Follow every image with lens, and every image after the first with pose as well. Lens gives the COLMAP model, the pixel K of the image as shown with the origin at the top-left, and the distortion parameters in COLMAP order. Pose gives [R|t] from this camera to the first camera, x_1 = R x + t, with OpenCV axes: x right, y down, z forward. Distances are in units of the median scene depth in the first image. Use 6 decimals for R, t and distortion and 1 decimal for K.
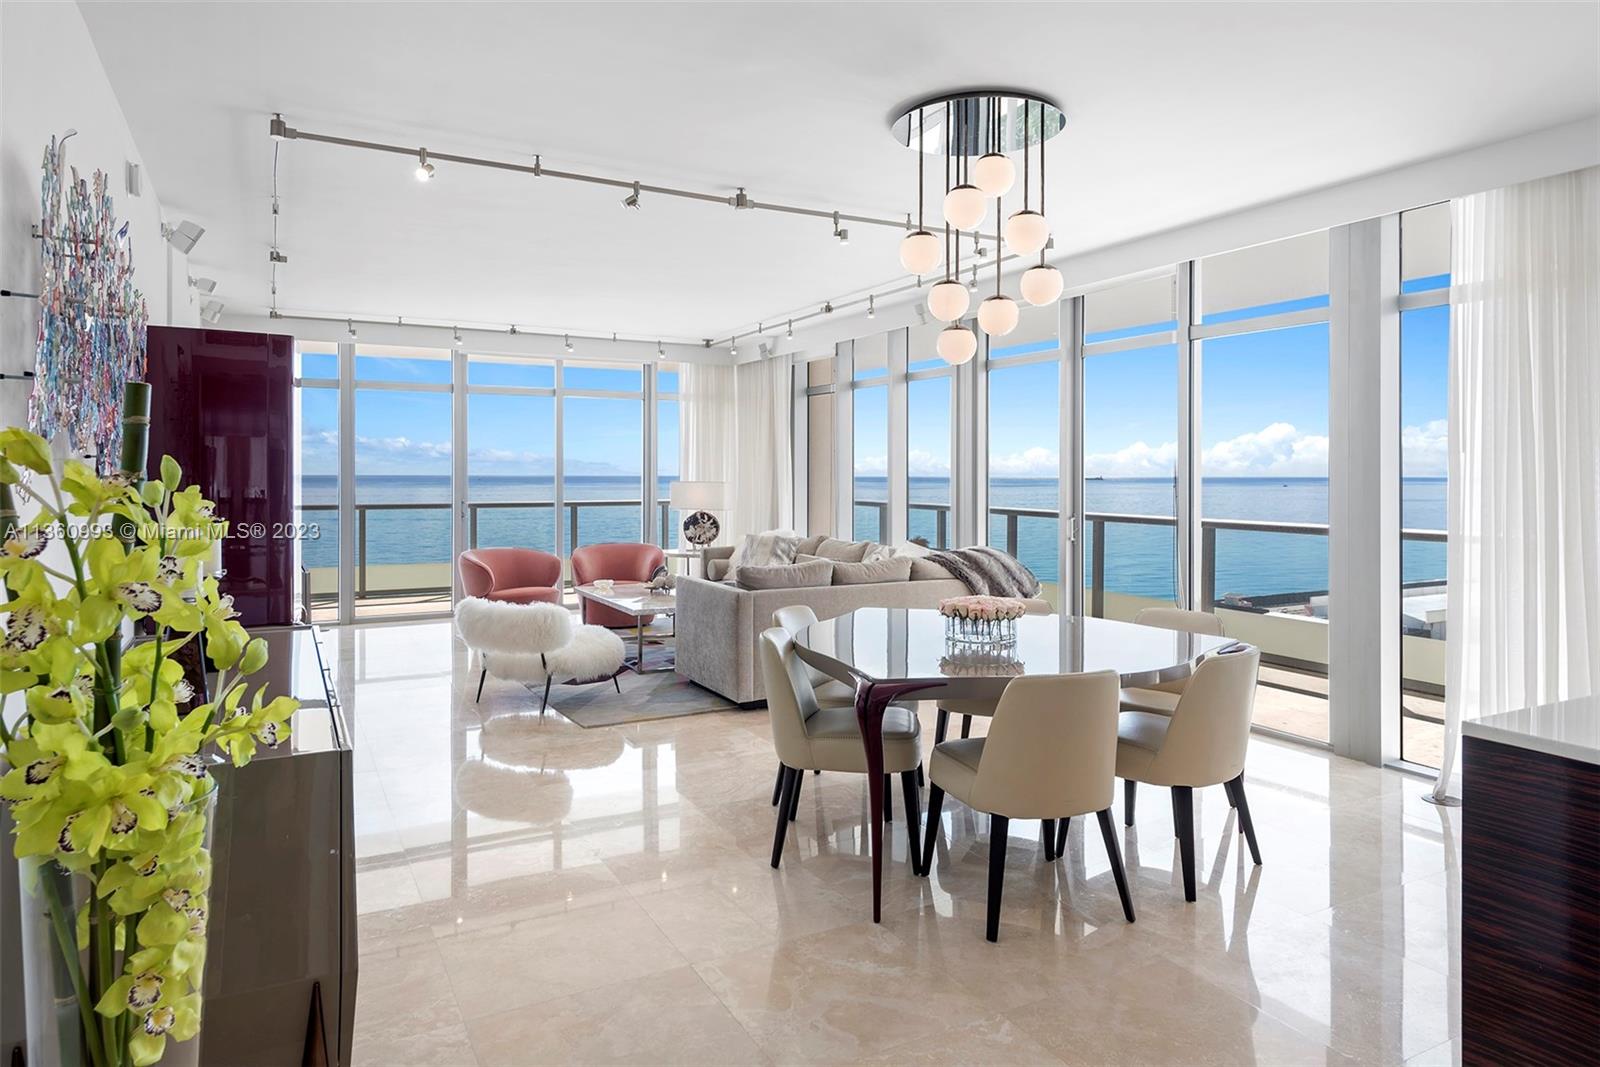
lens RADIAL K [[986.4, 0, 802.5], [0, 986.4, 477.1], [0, 0, 1]] dist [-0.003891, -0.001033]
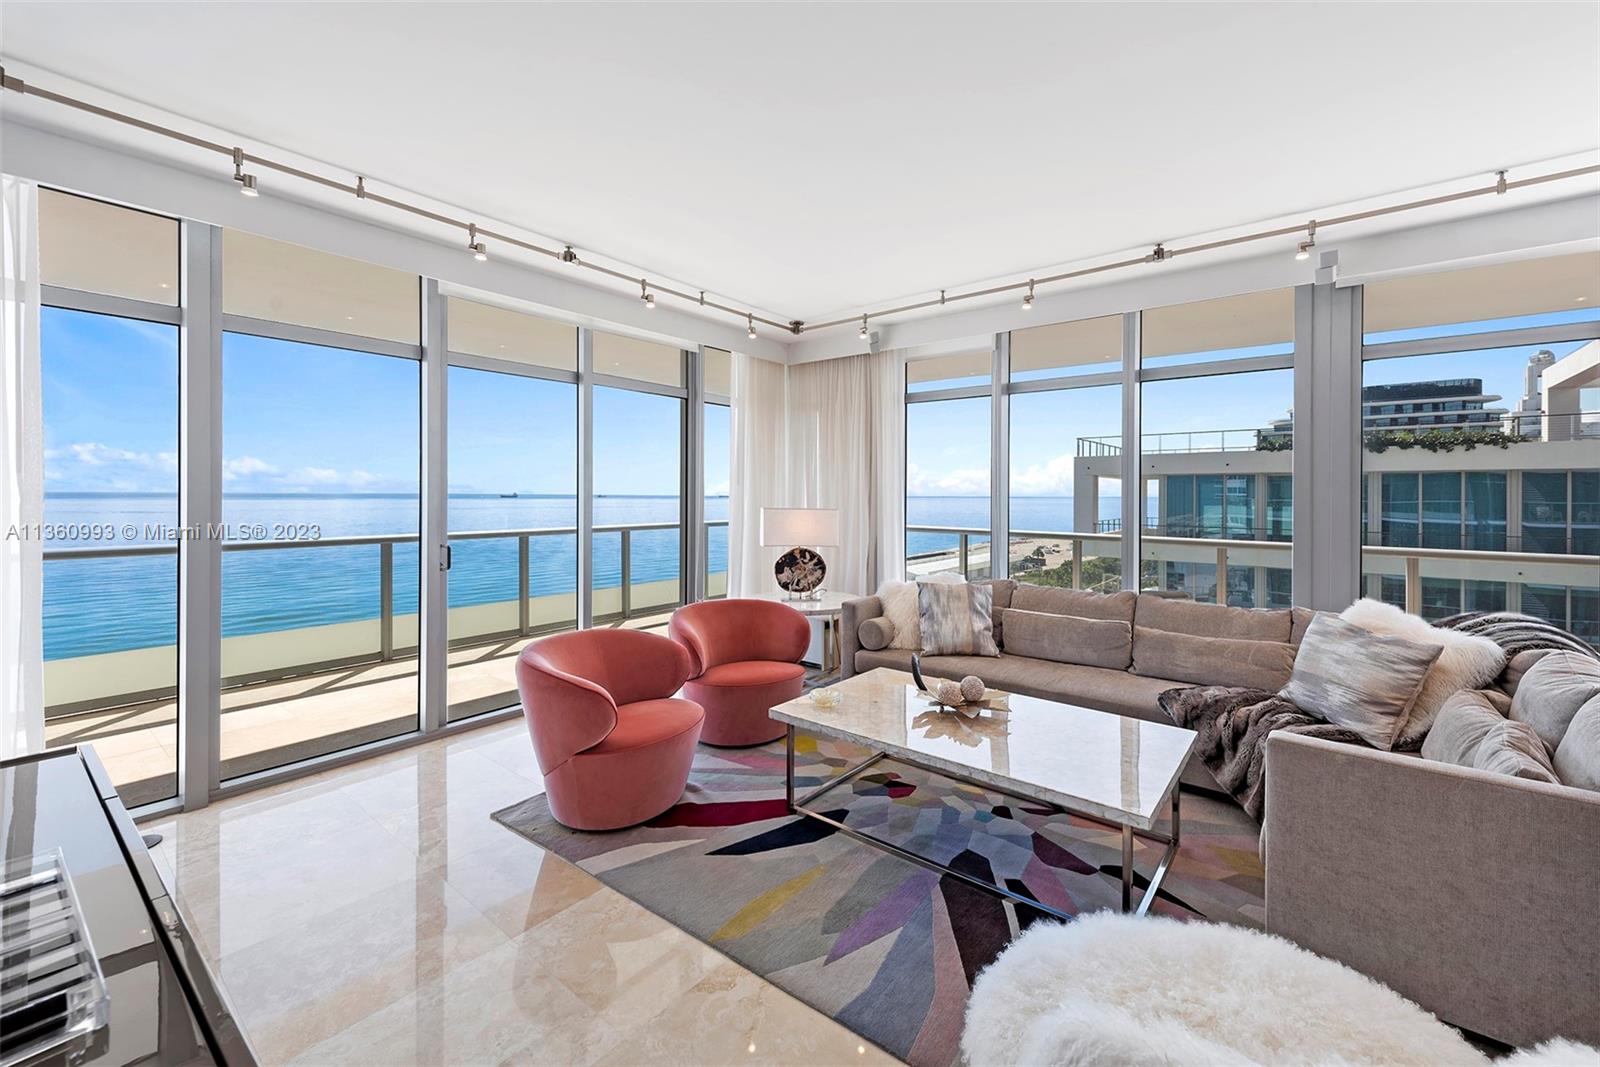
lens RADIAL K [[651.4, 0, 803.2], [0, 651.4, 488.0], [0, 0, 1]] dist [-0.019350, -0.000156]
pose [[0.919787, 0.008675, 0.392321, -0.292892], [-0.004479, 0.999923, -0.011608, -0.004581], [-0.392391, 0.008920, 0.919755, 0.545046]]
